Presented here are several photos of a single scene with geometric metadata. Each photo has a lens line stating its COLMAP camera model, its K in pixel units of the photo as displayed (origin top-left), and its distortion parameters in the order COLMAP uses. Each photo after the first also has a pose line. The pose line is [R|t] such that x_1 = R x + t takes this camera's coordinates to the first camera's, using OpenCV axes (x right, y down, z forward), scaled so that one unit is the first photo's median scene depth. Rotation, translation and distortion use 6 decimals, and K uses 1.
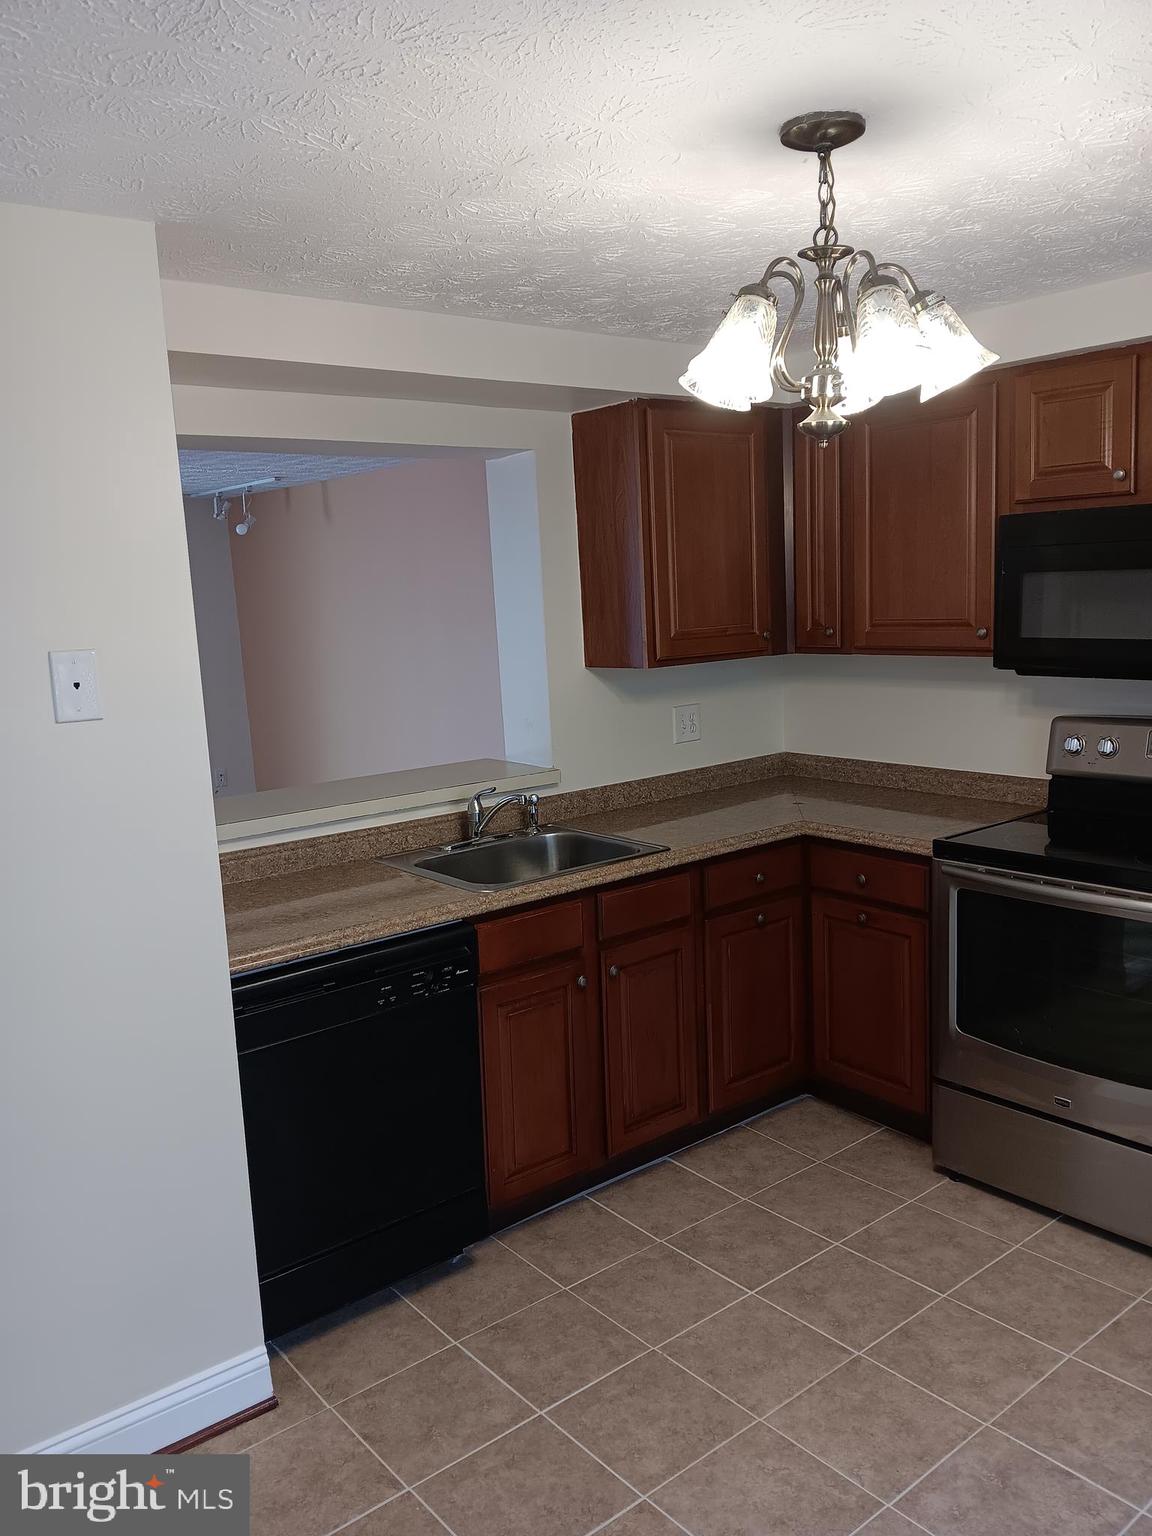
lens RADIAL K [[1198.5, 0, 579.6], [0, 1198.5, 771.1], [0, 0, 1]] dist [0.033379, -0.054688]
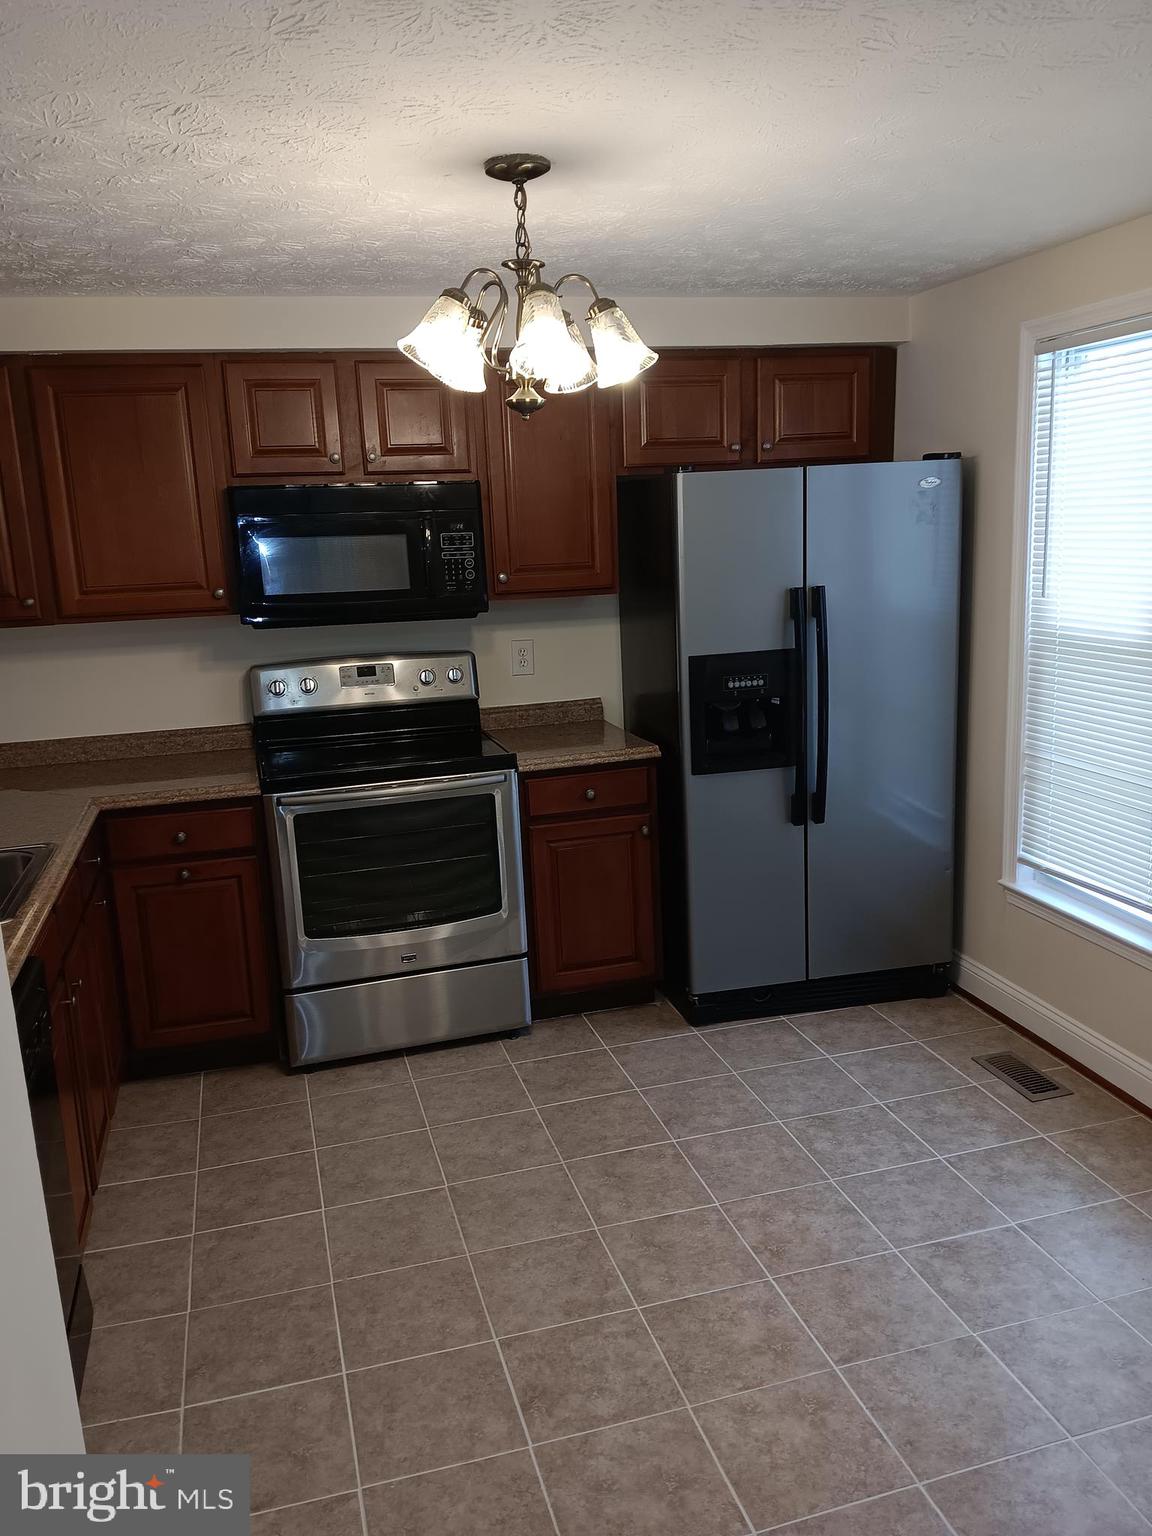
lens RADIAL K [[1198.5, 0, 577.2], [0, 1198.5, 766.7], [0, 0, 1]] dist [0.033379, -0.054688]
pose [[0.408849, -0.164630, 0.897630, -0.658831], [0.167764, 0.980390, 0.103396, -0.022051], [-0.897049, 0.108317, 0.428451, 0.304149]]
